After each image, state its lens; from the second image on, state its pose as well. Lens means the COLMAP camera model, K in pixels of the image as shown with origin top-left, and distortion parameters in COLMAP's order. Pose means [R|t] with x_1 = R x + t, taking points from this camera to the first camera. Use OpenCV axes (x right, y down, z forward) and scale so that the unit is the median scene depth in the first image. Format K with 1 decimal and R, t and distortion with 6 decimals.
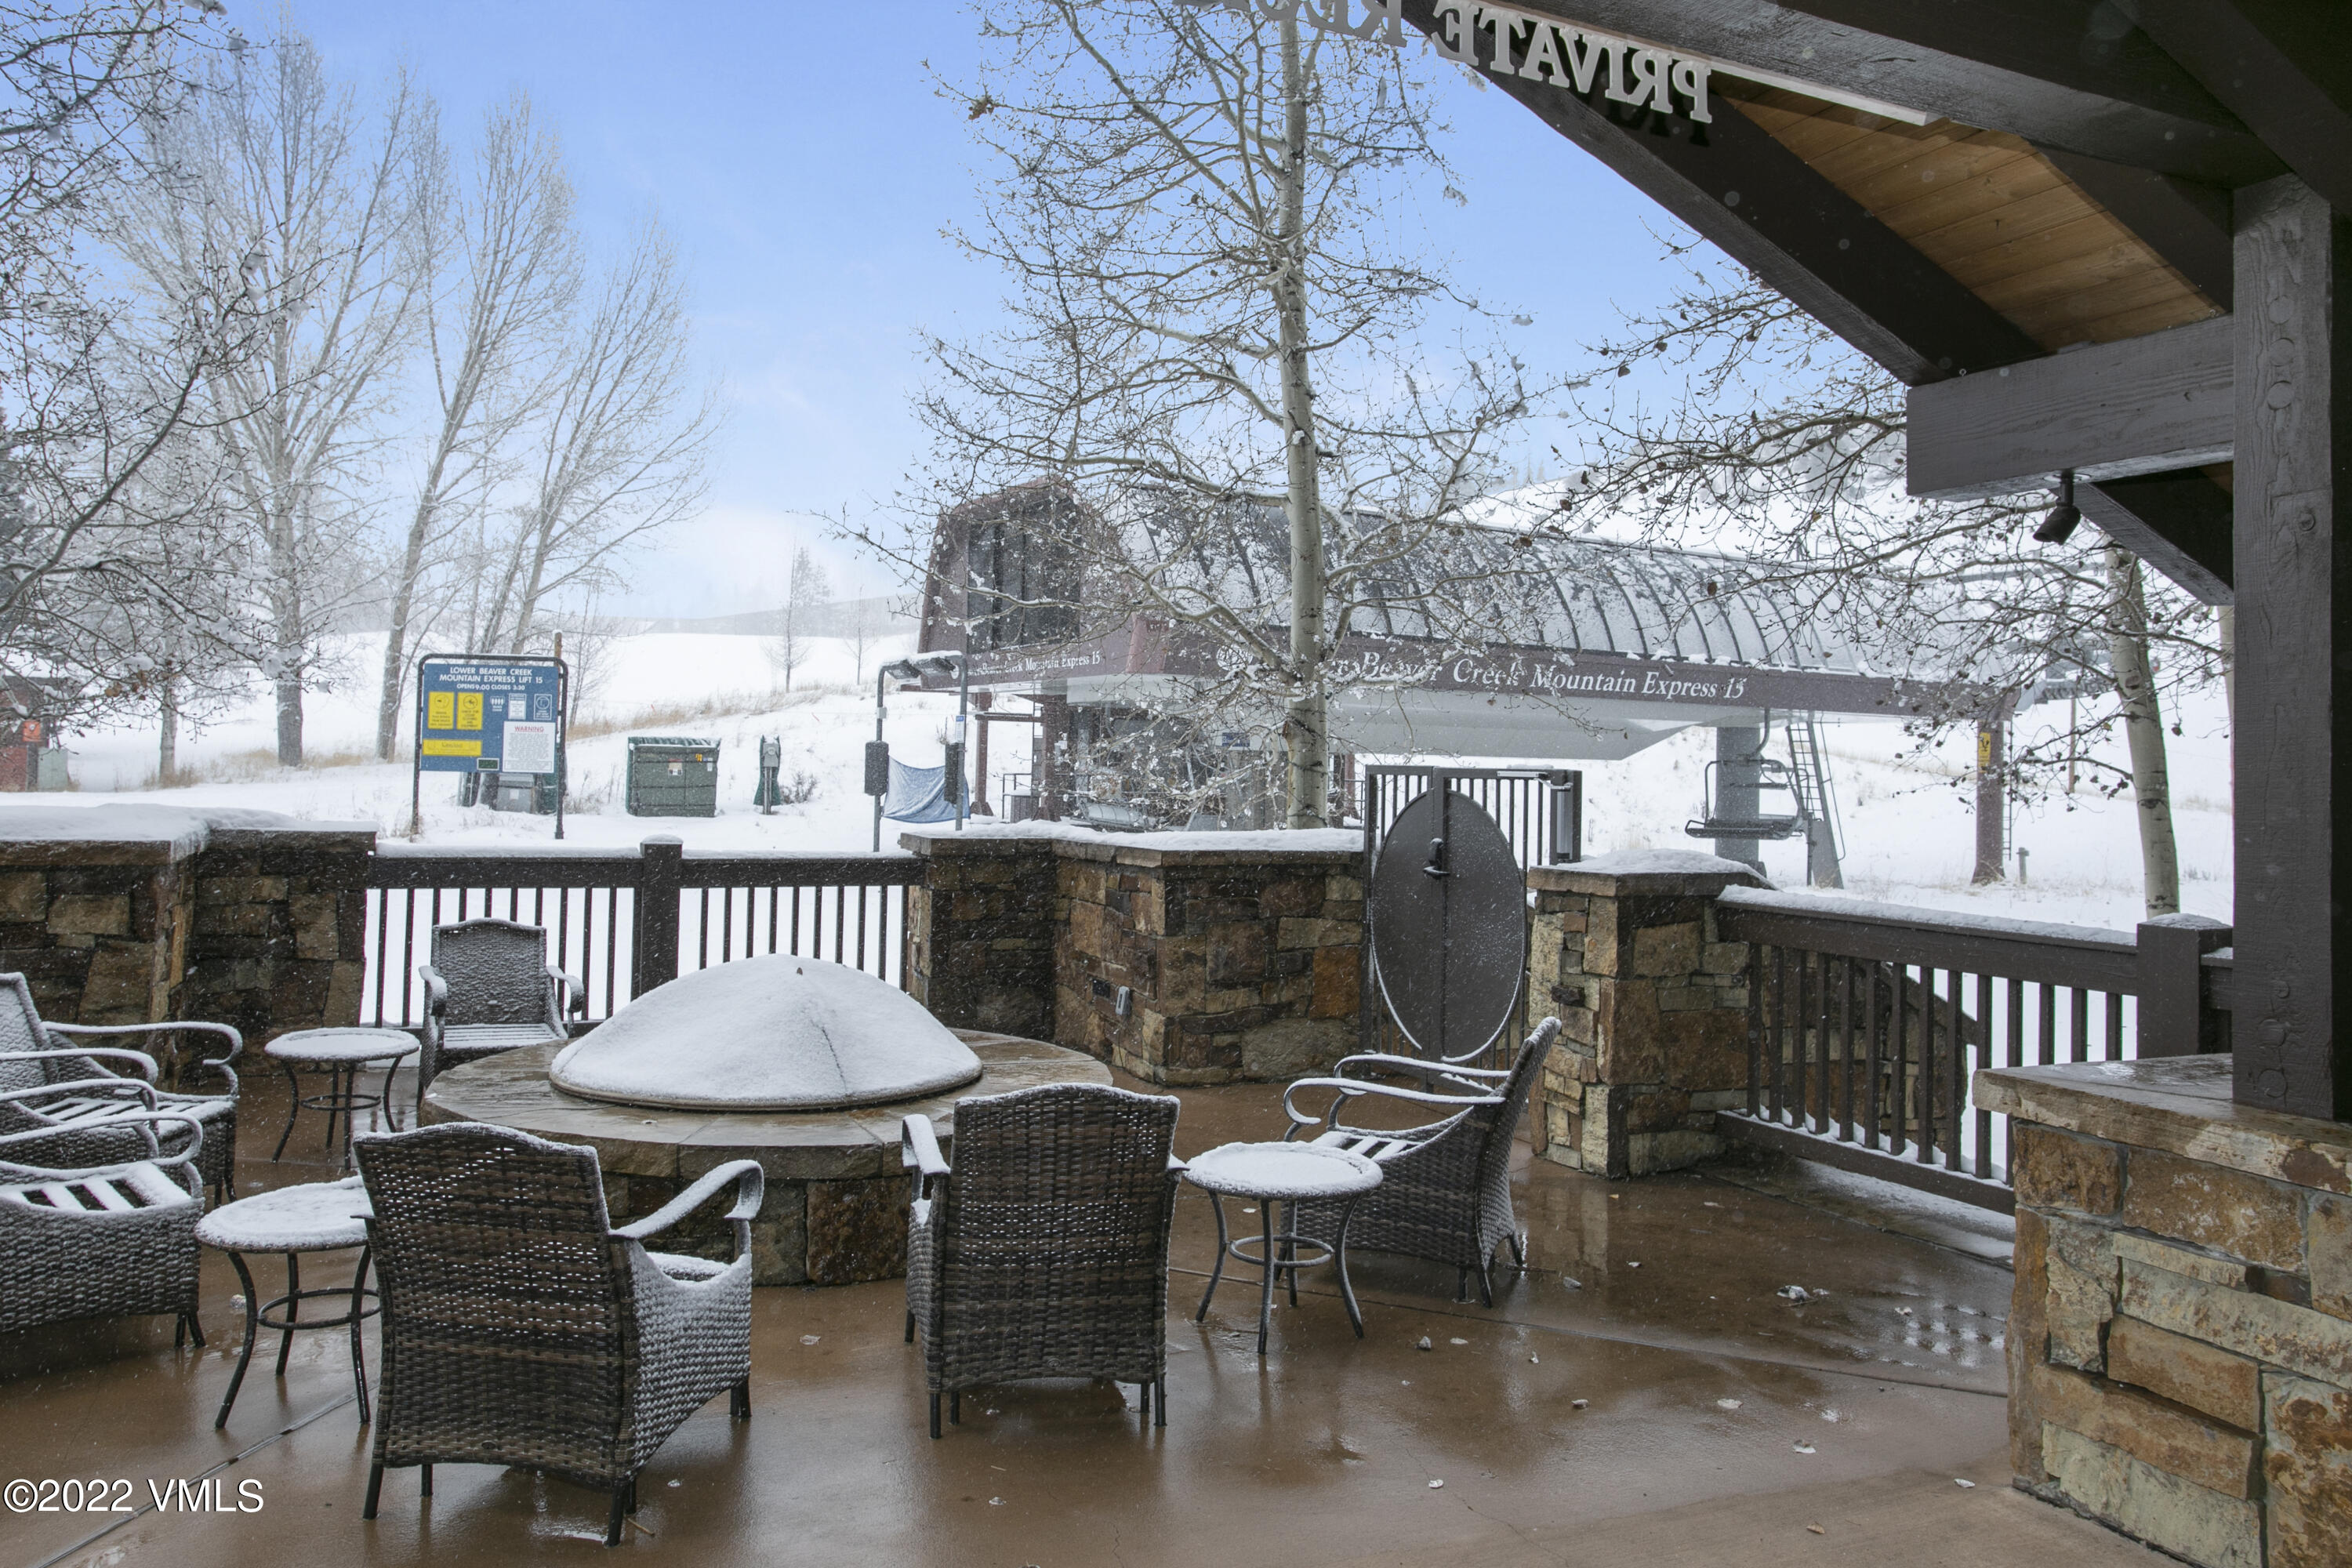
lens RADIAL K [[1661.0, 0, 1128.8], [0, 1661.0, 667.0], [0, 0, 1]] dist [-0.050475, 0.000129]
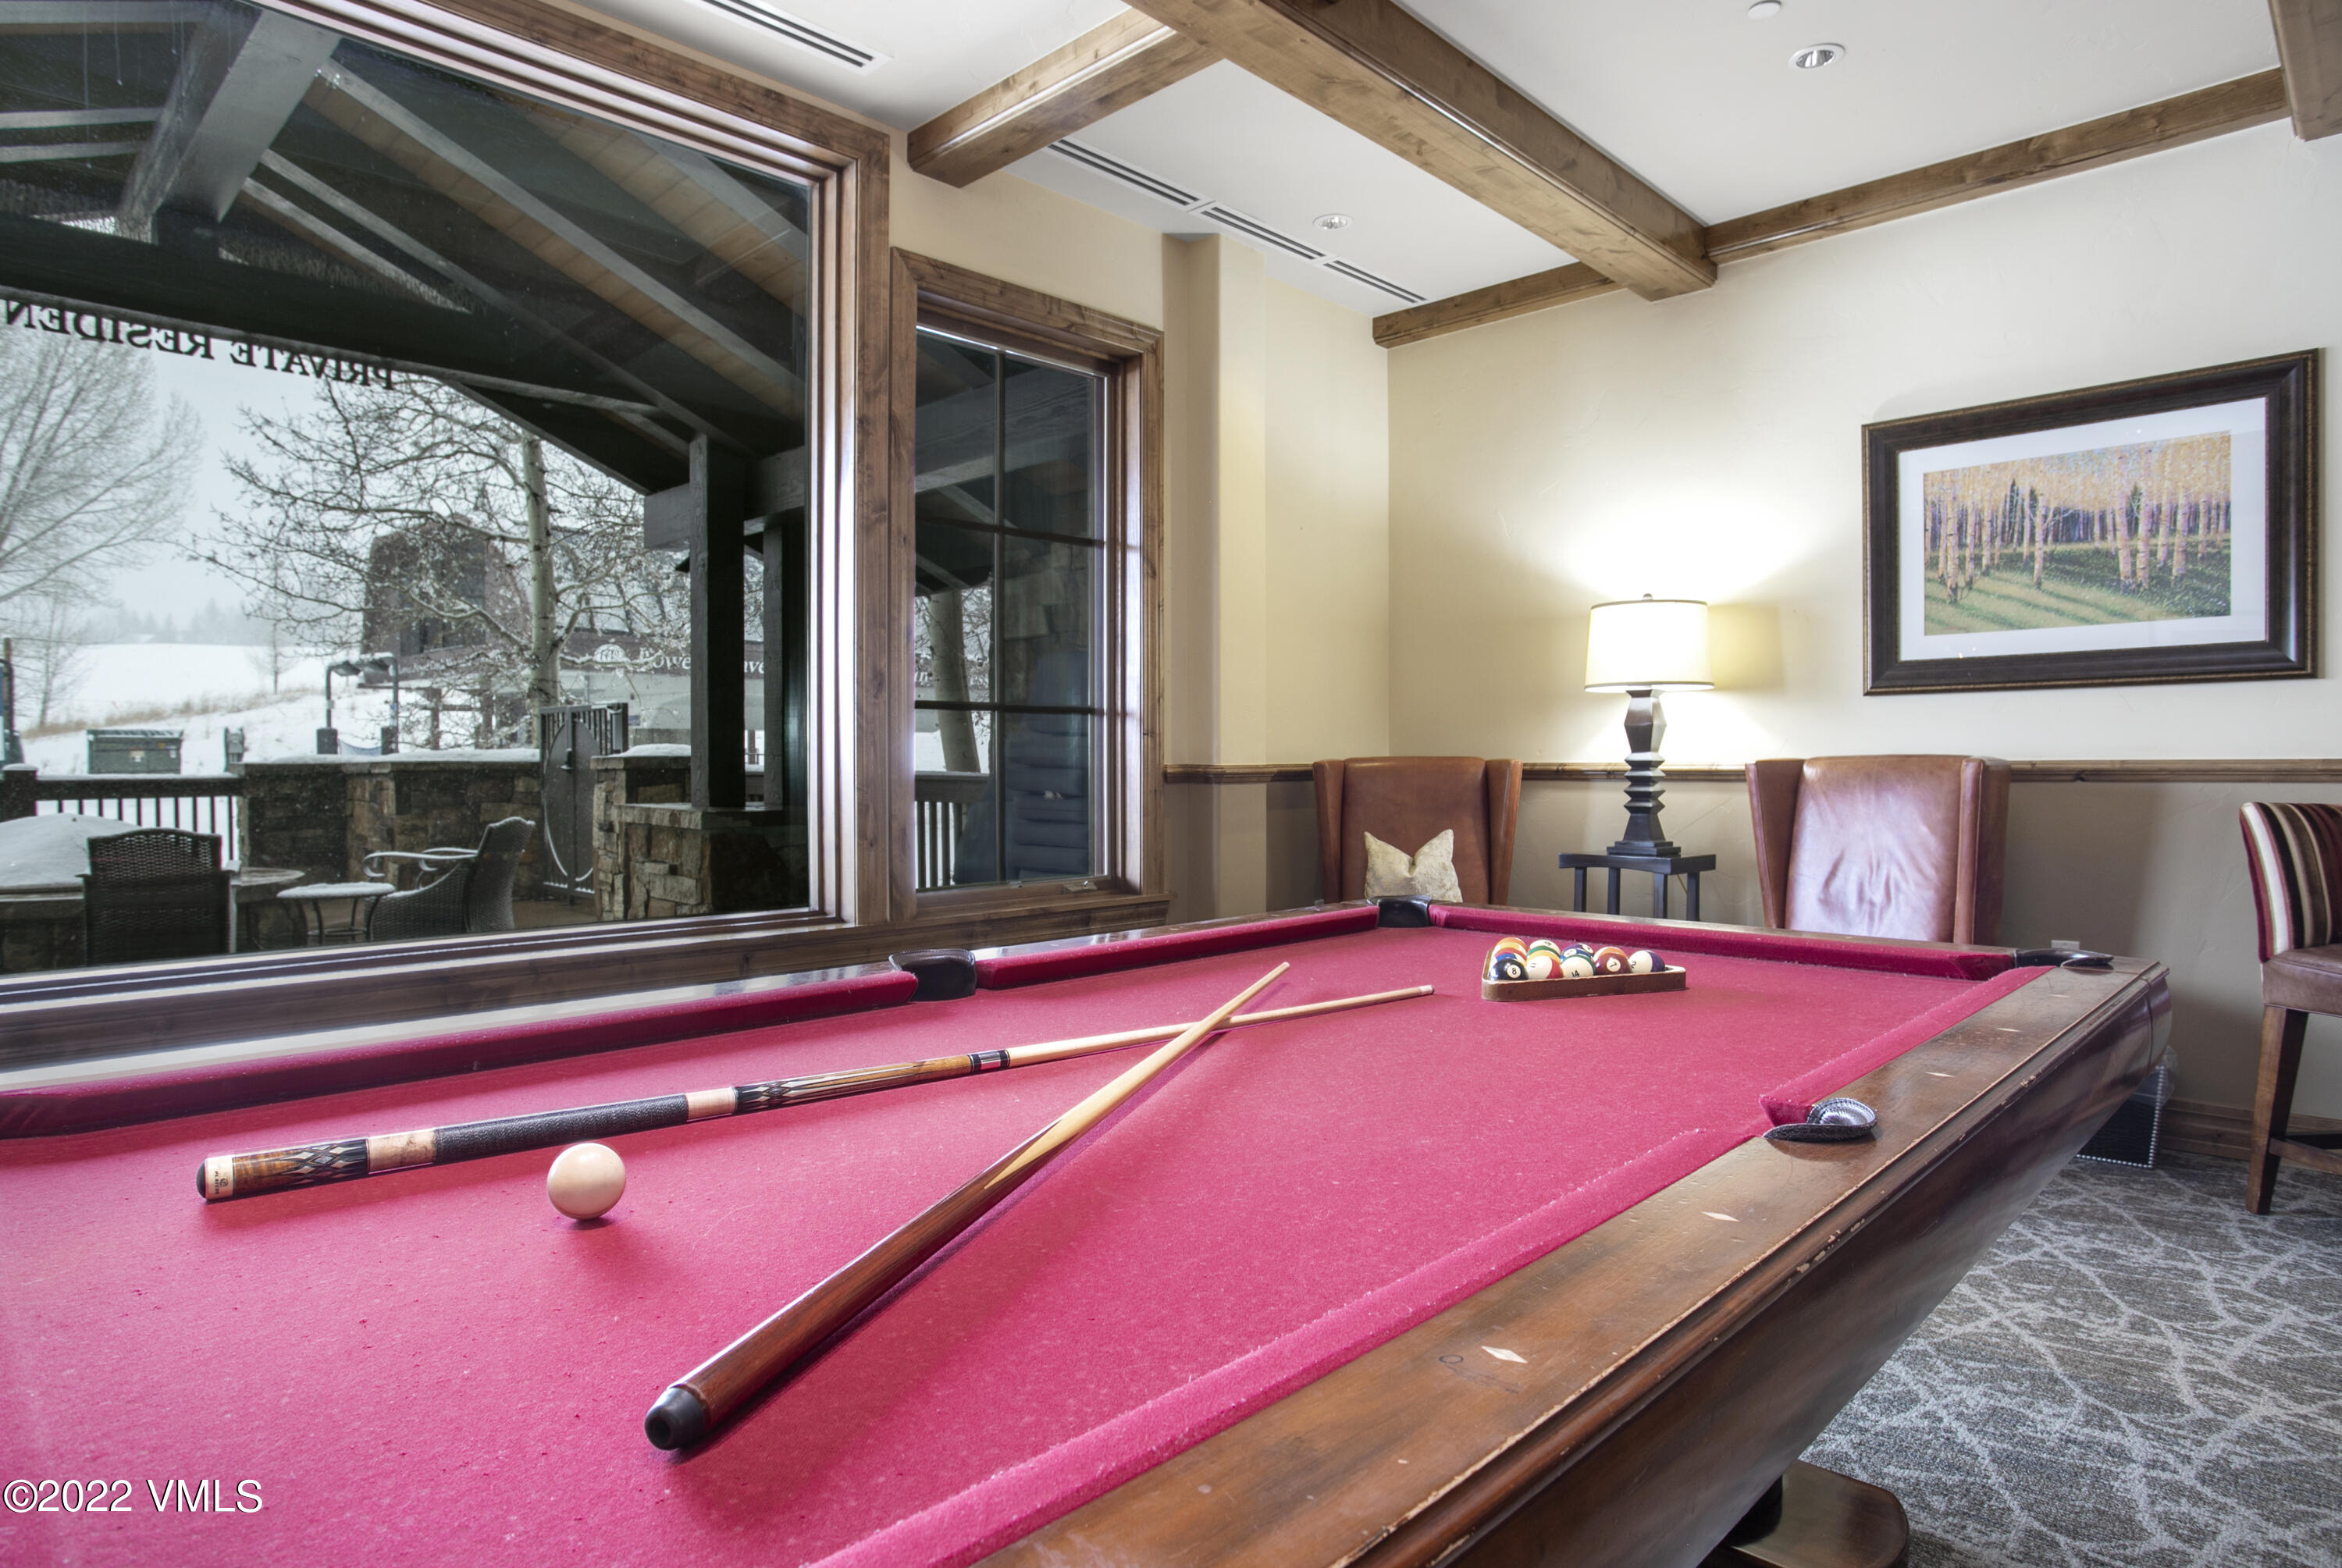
lens RADIAL K [[1361.9, 0, 1159.9], [0, 1361.9, 772.8], [0, 0, 1]] dist [-0.063495, 0.042072]
pose [[0.936466, -0.027003, 0.349718, 0.077612], [0.002363, 0.997495, 0.070694, 0.009640], [-0.350751, -0.065376, 0.934184, -0.137652]]
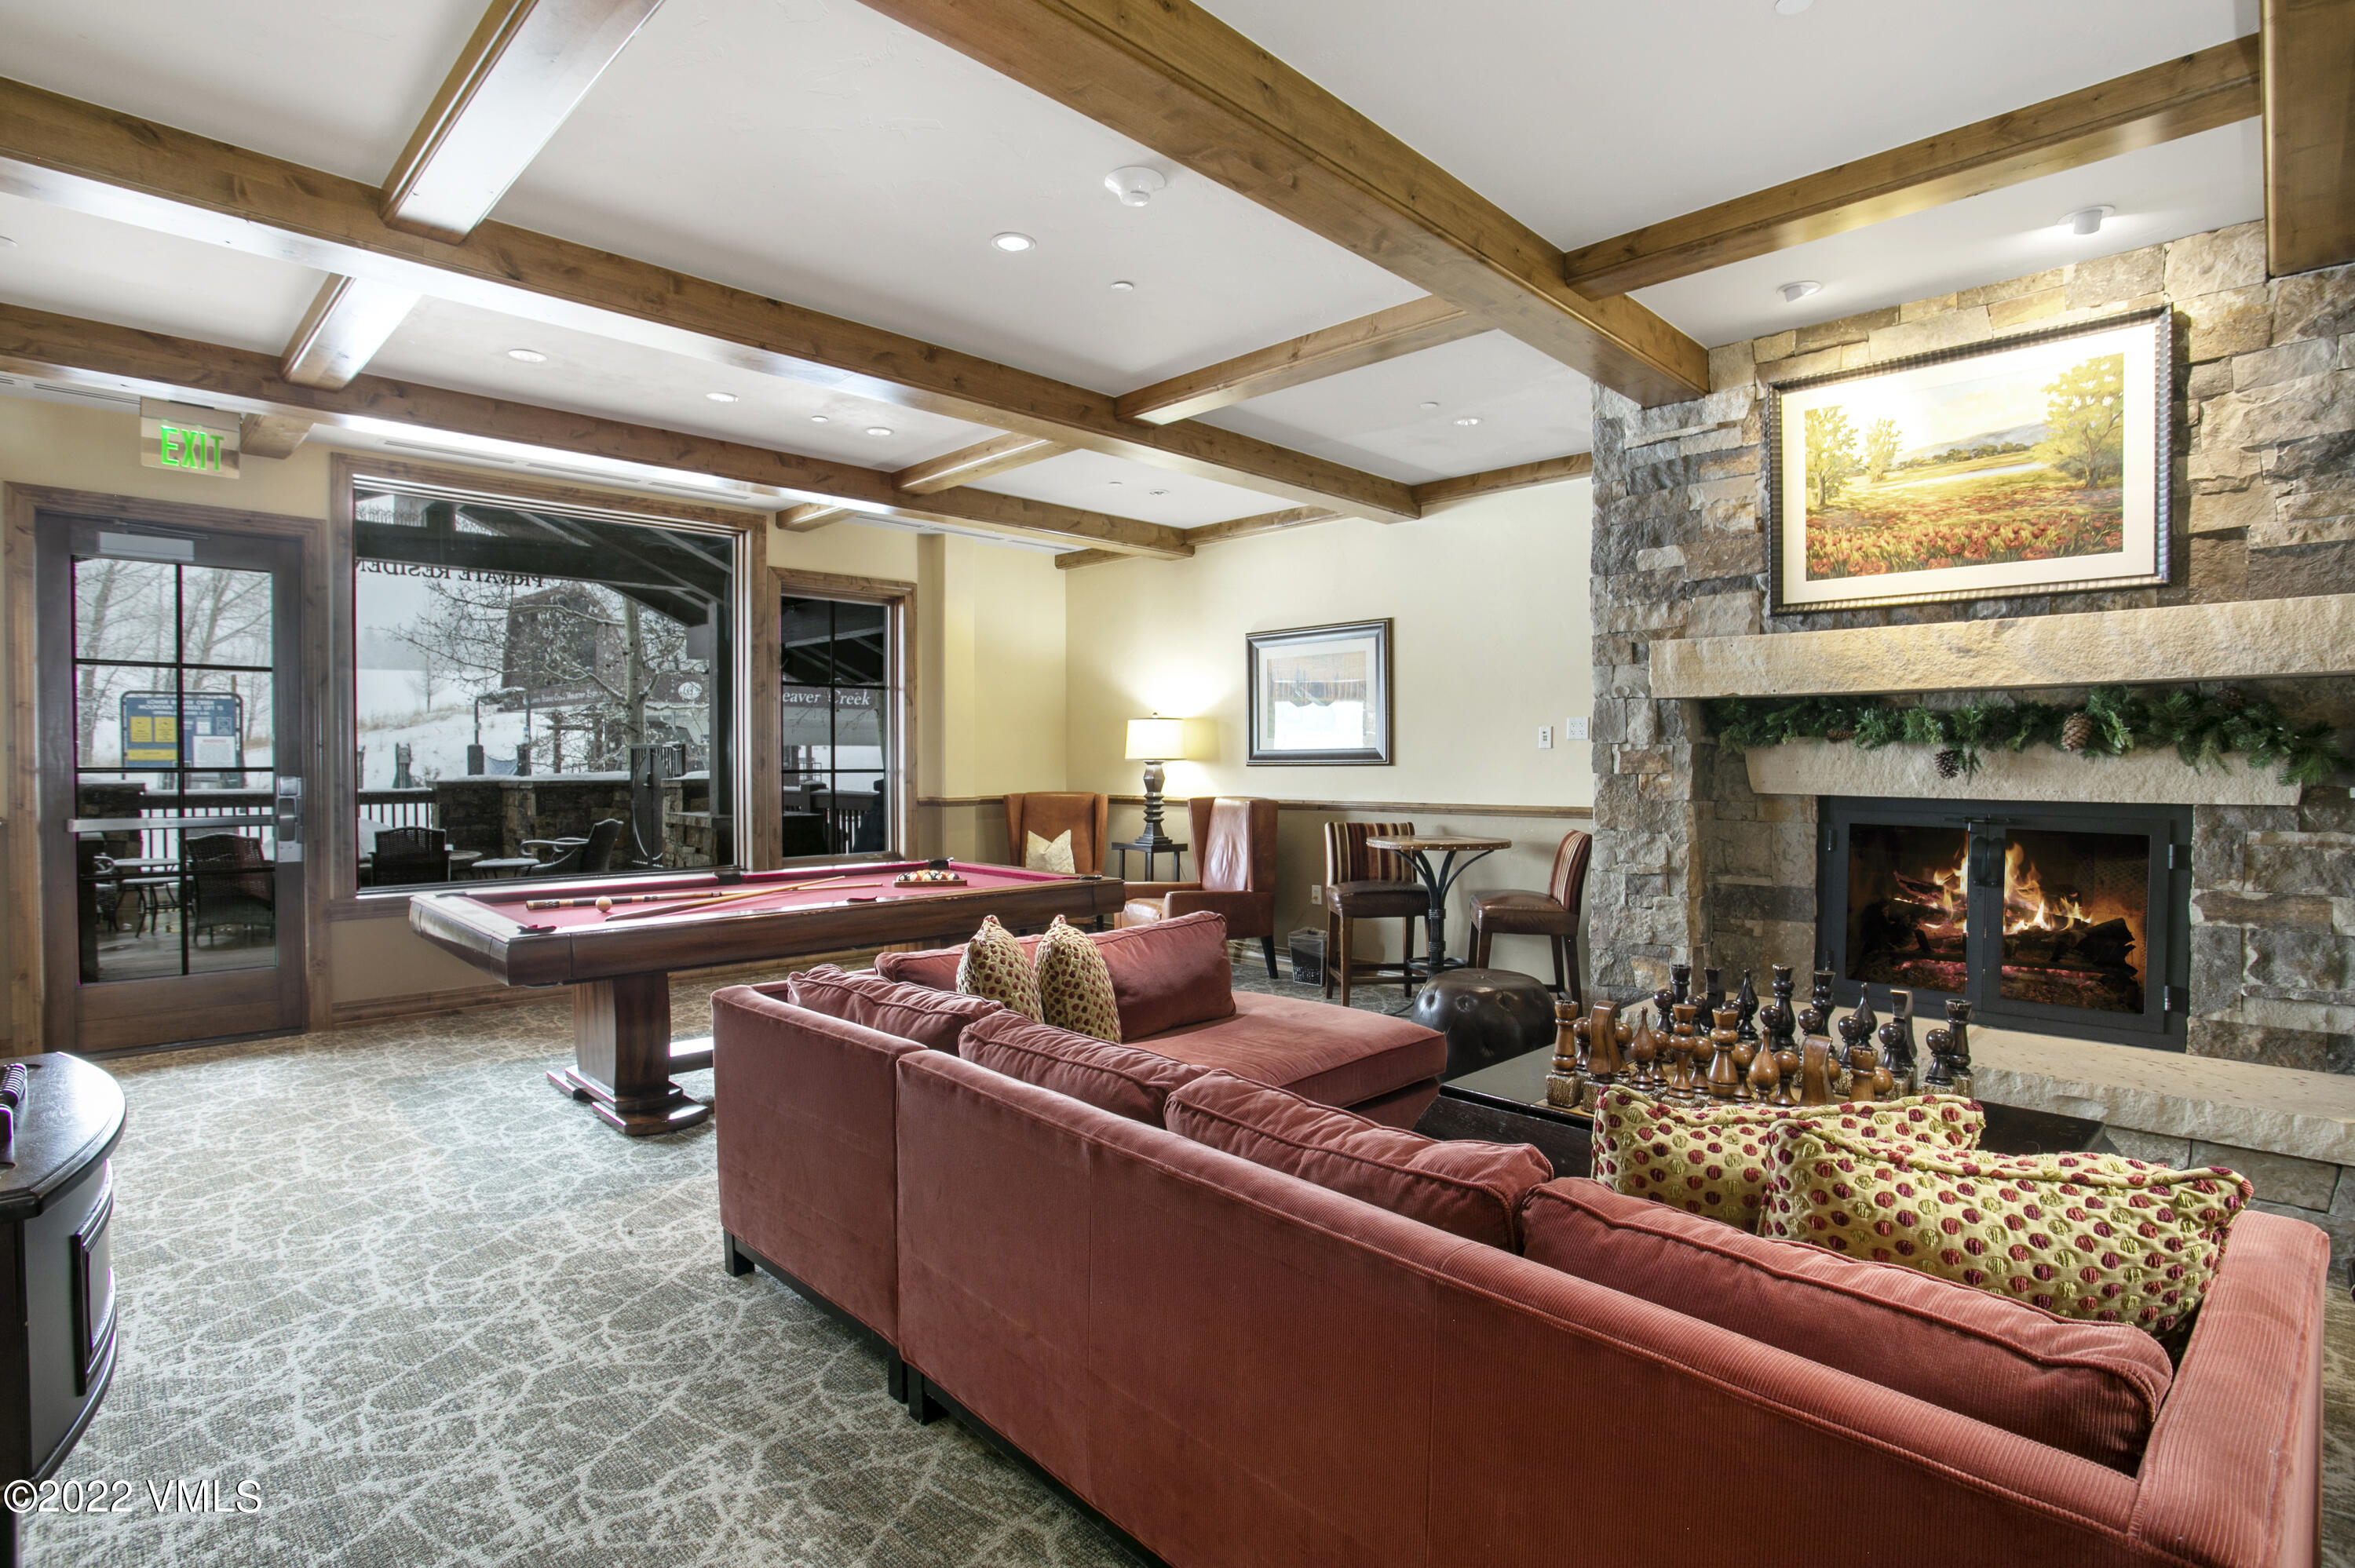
lens RADIAL K [[1229.6, 0, 1159.3], [0, 1229.6, 771.1], [0, 0, 1]] dist [-0.073046, 0.049185]
pose [[0.947463, -0.026083, 0.318799, 0.096141], [0.004070, 0.997572, 0.069523, -0.006687], [-0.319839, -0.064573, 0.945269, -0.286047]]
